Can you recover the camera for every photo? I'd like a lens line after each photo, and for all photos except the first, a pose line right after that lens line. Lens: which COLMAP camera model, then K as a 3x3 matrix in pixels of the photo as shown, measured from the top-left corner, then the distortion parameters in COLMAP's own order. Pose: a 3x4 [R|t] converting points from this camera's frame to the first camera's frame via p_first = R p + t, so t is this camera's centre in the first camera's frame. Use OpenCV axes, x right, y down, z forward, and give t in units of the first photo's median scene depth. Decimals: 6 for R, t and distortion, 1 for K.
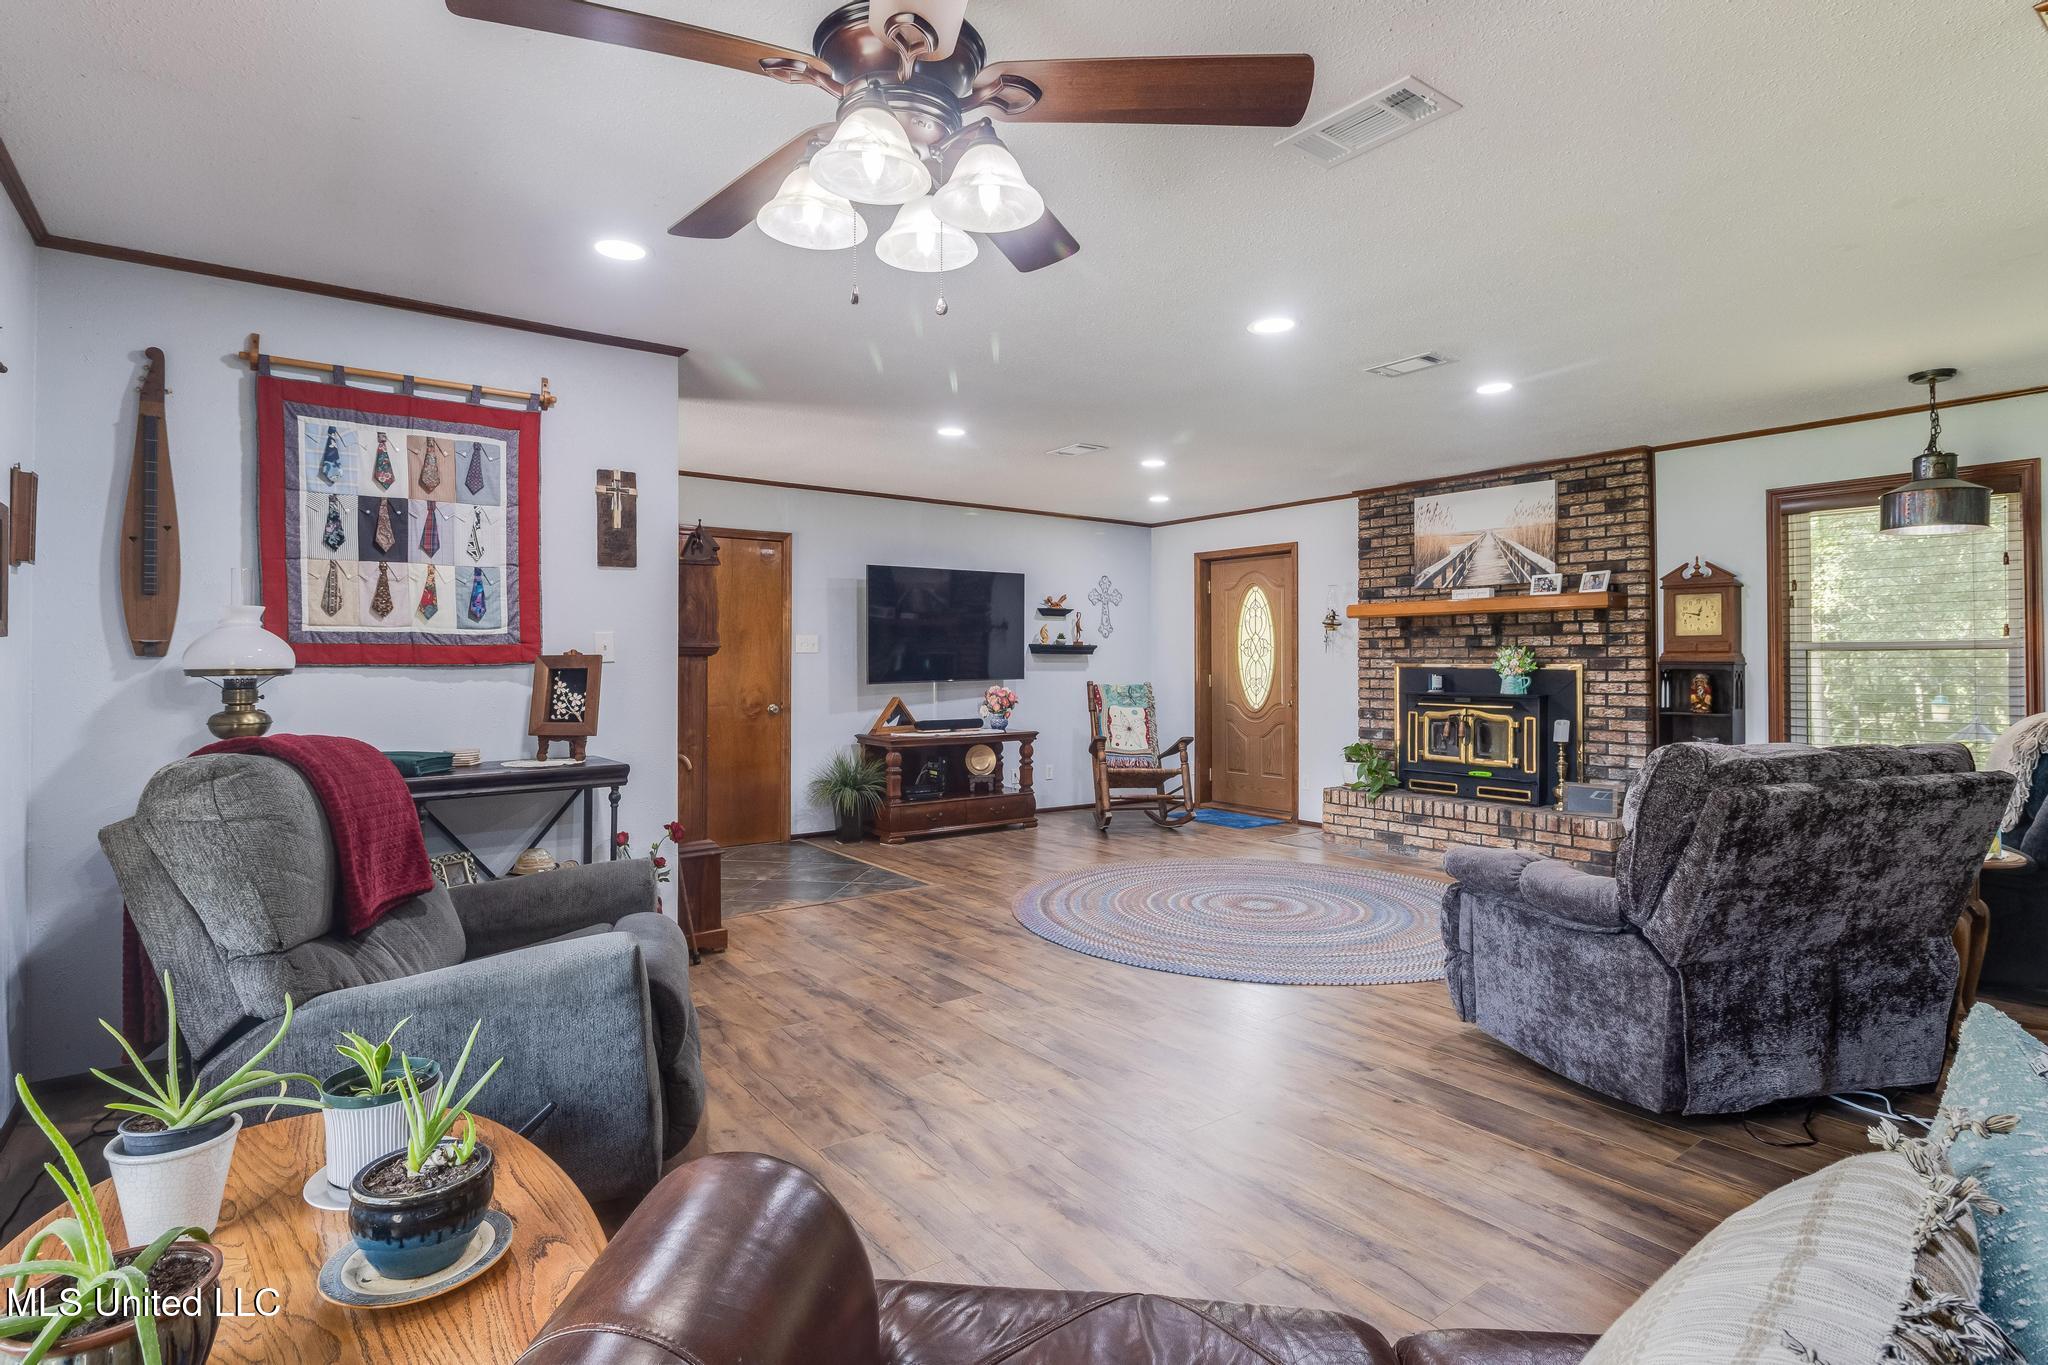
lens RADIAL K [[983.3, 0, 1016.8], [0, 983.3, 629.0], [0, 0, 1]] dist [0.007497, 0.000172]
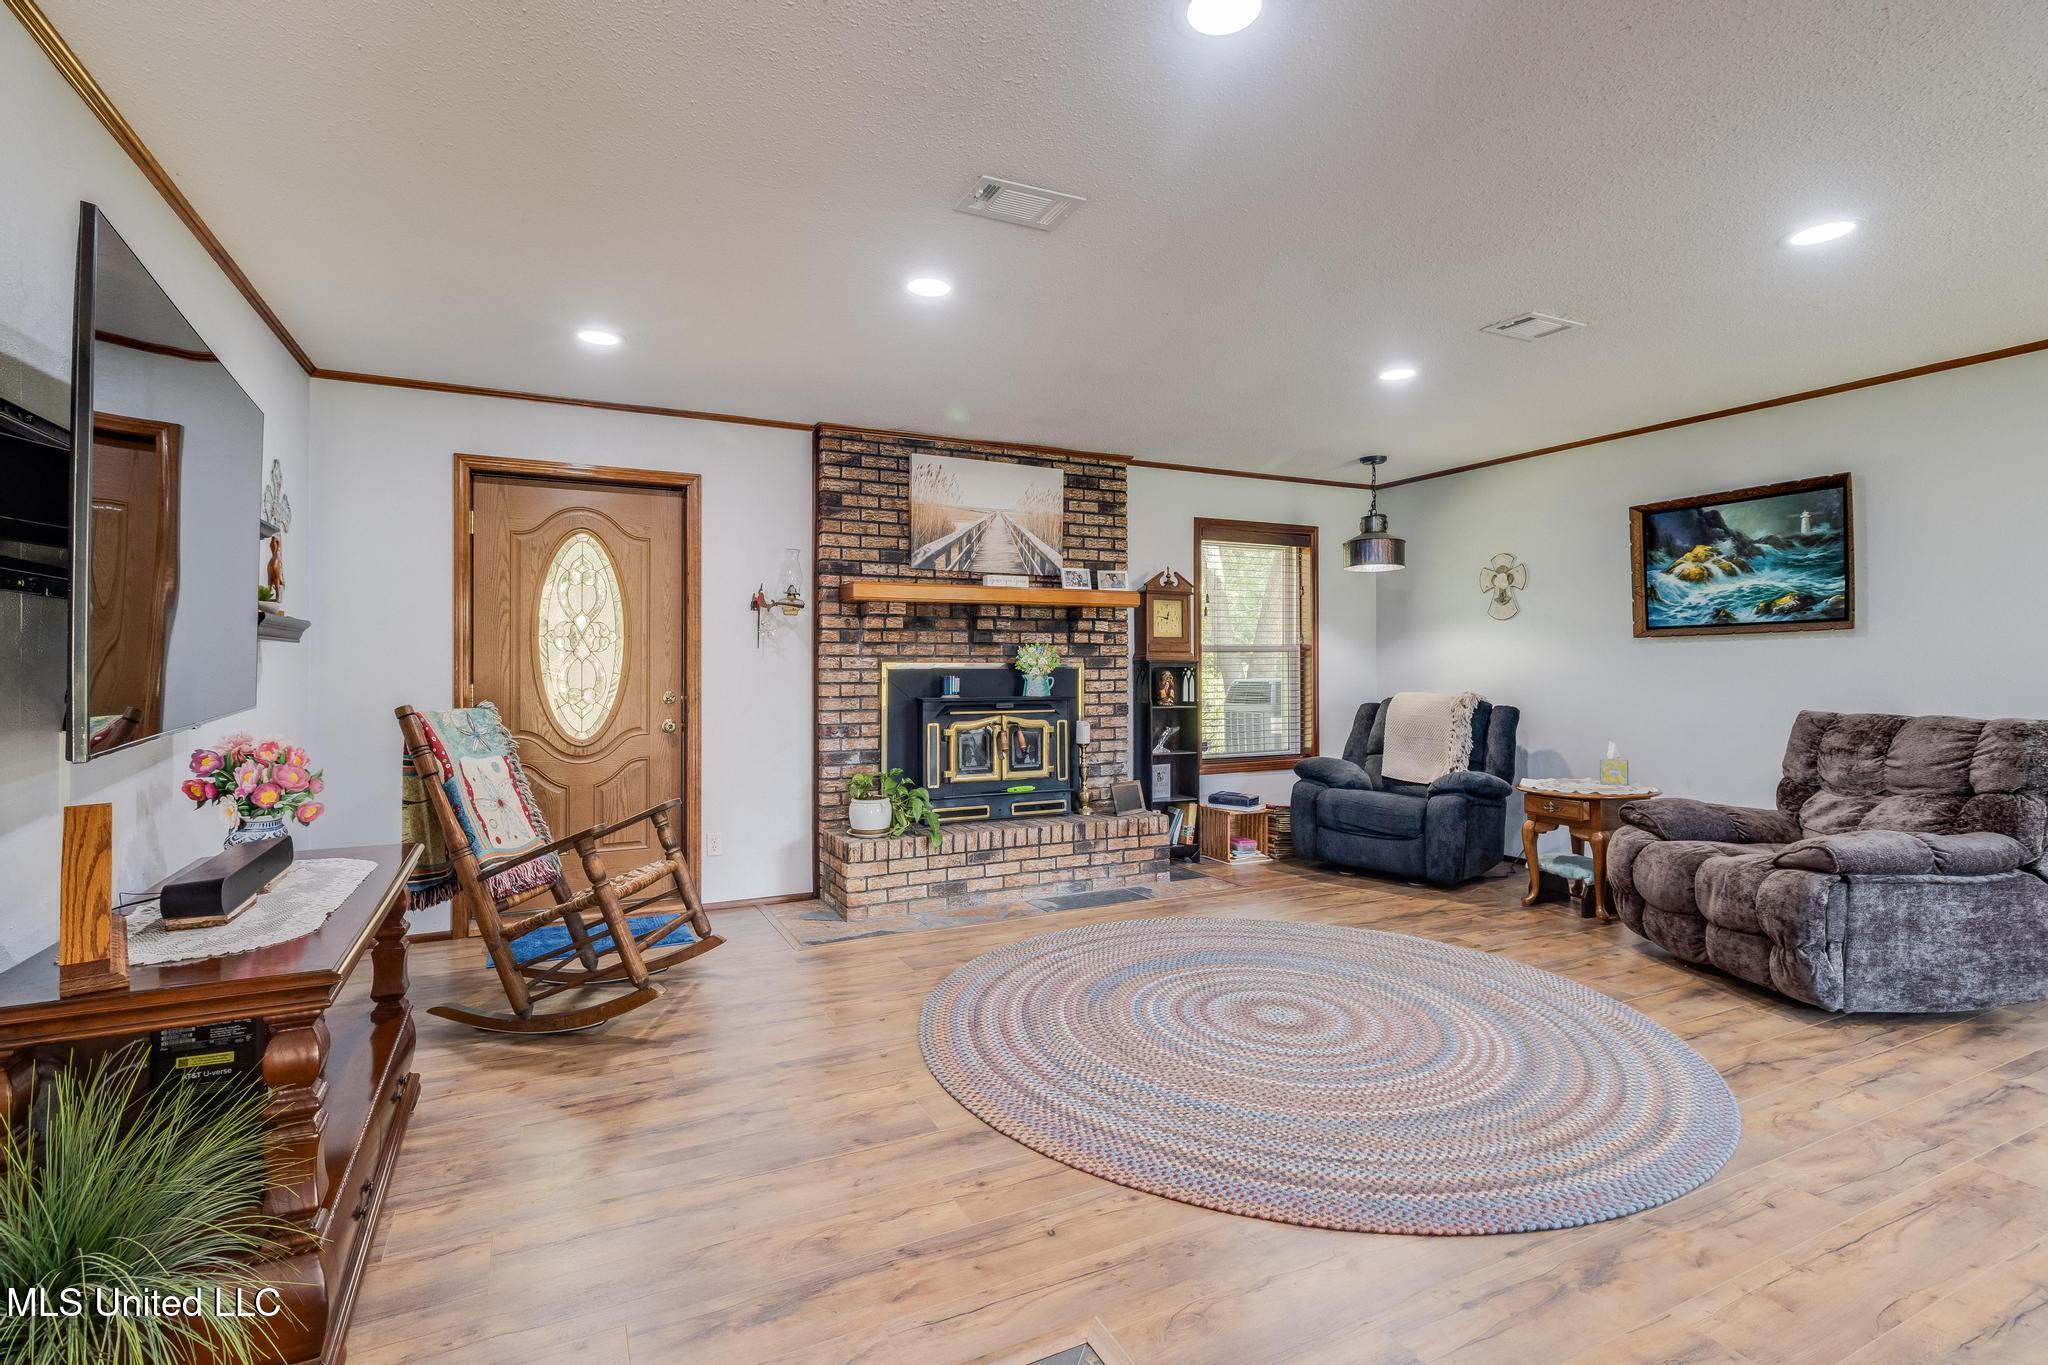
lens RADIAL K [[942.7, 0, 1012.5], [0, 942.7, 651.7], [0, 0, 1]] dist [0.002261, 0.000011]
pose [[0.202307, 0.009604, 0.979275, -0.350021], [-0.032244, 0.999475, -0.003141, 0.028596], [-0.978791, -0.030940, 0.202511, 0.844138]]
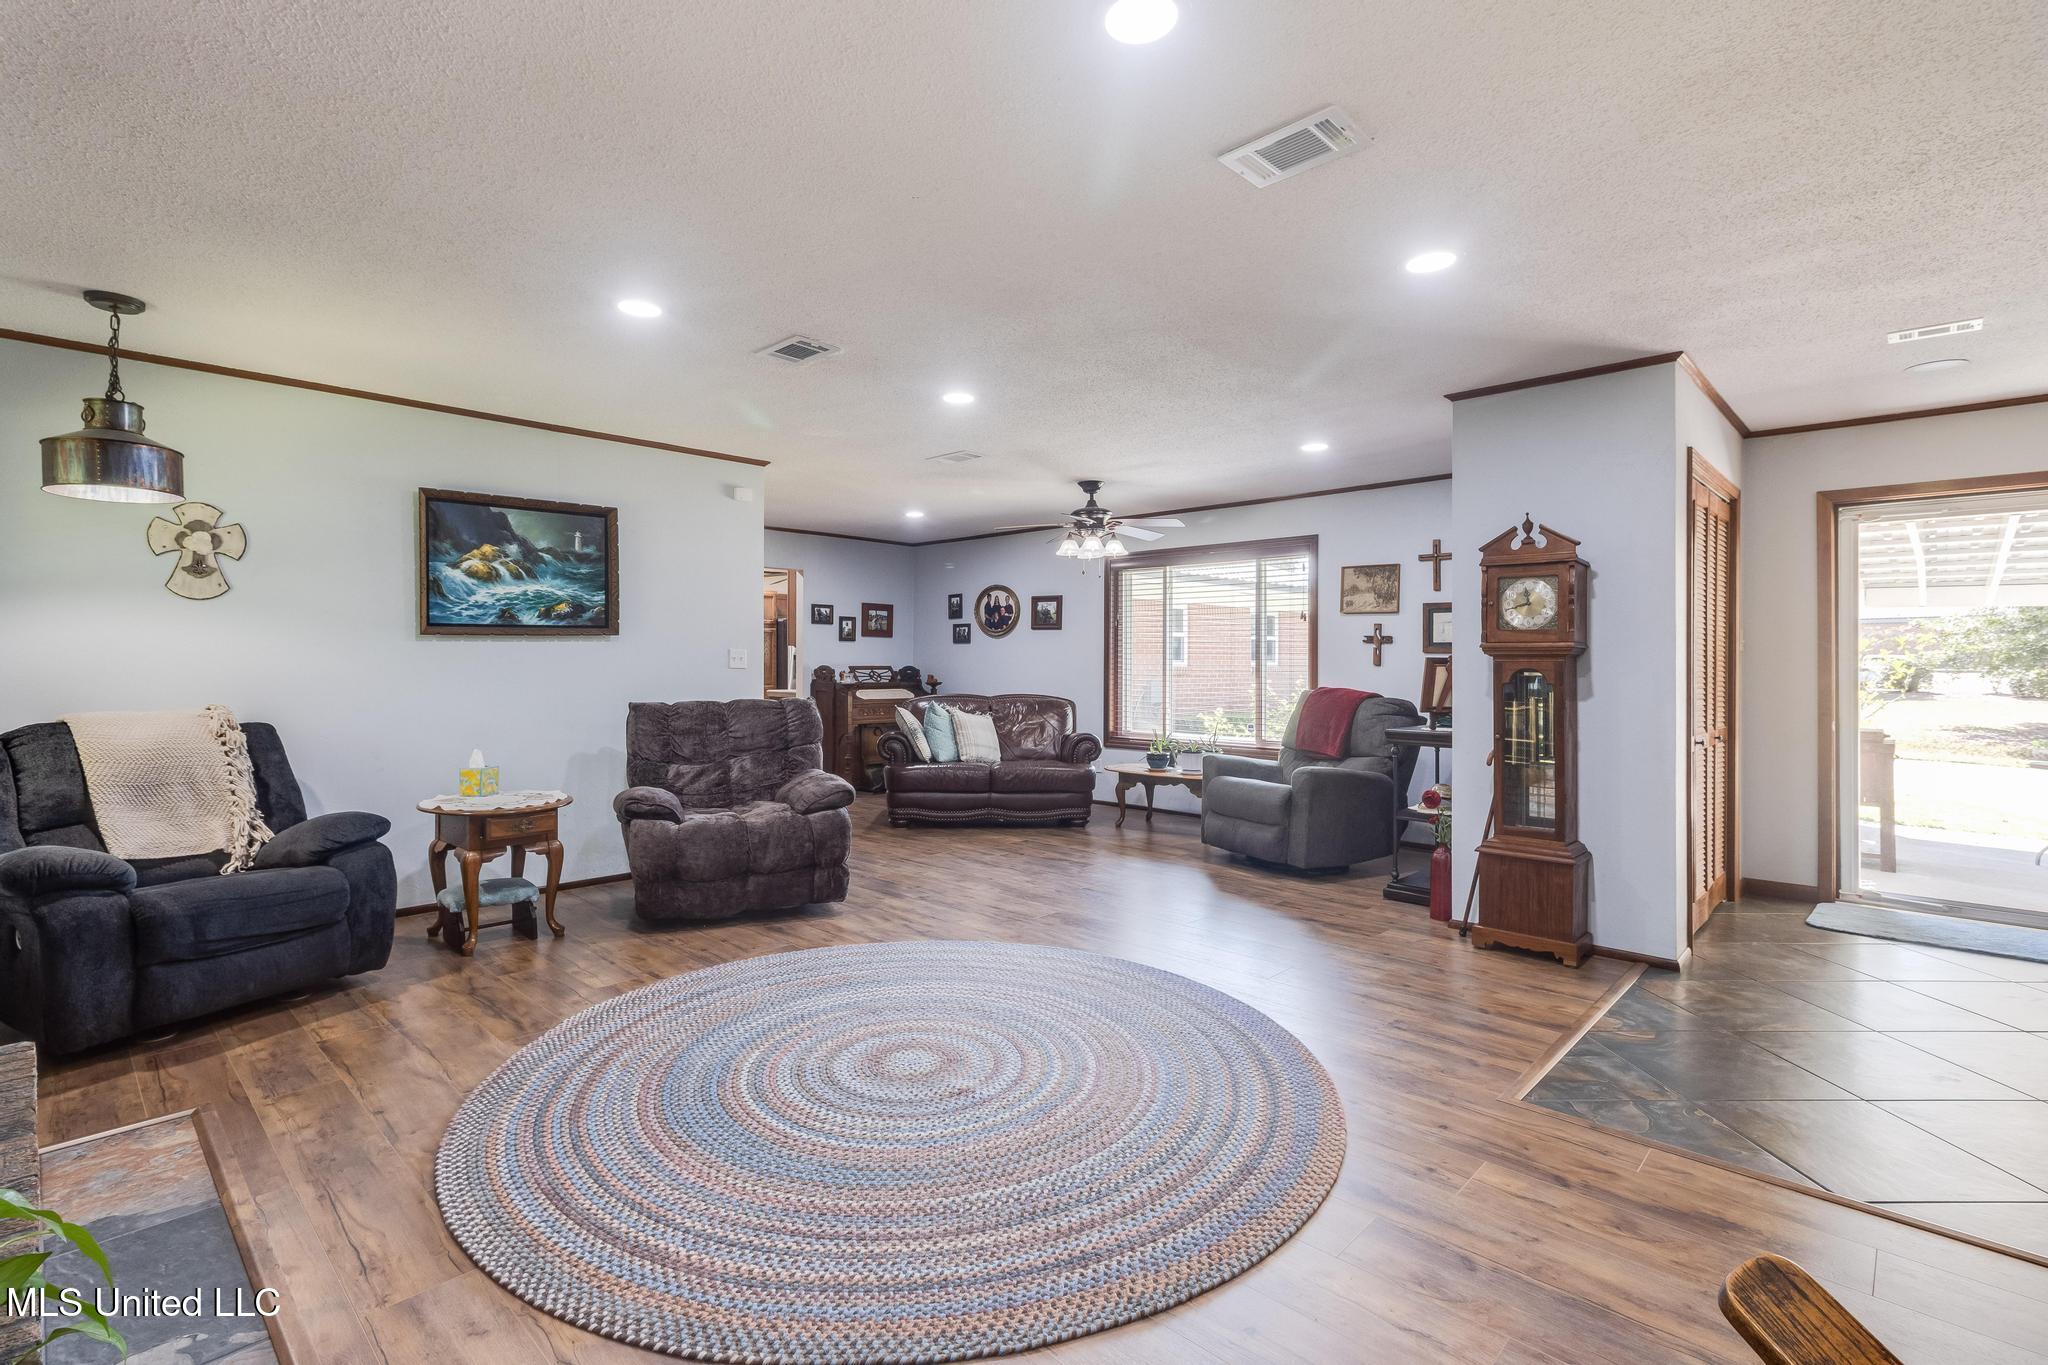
lens RADIAL K [[942.7, 0, 1012.5], [0, 942.7, 651.7], [0, 0, 1]] dist [0.002261, 0.000011]
pose [[-0.990837, -0.004688, -0.134979, 0.206395], [0.001636, 0.998907, -0.046706, 0.044896], [0.135051, -0.046499, -0.989747, 1.269037]]
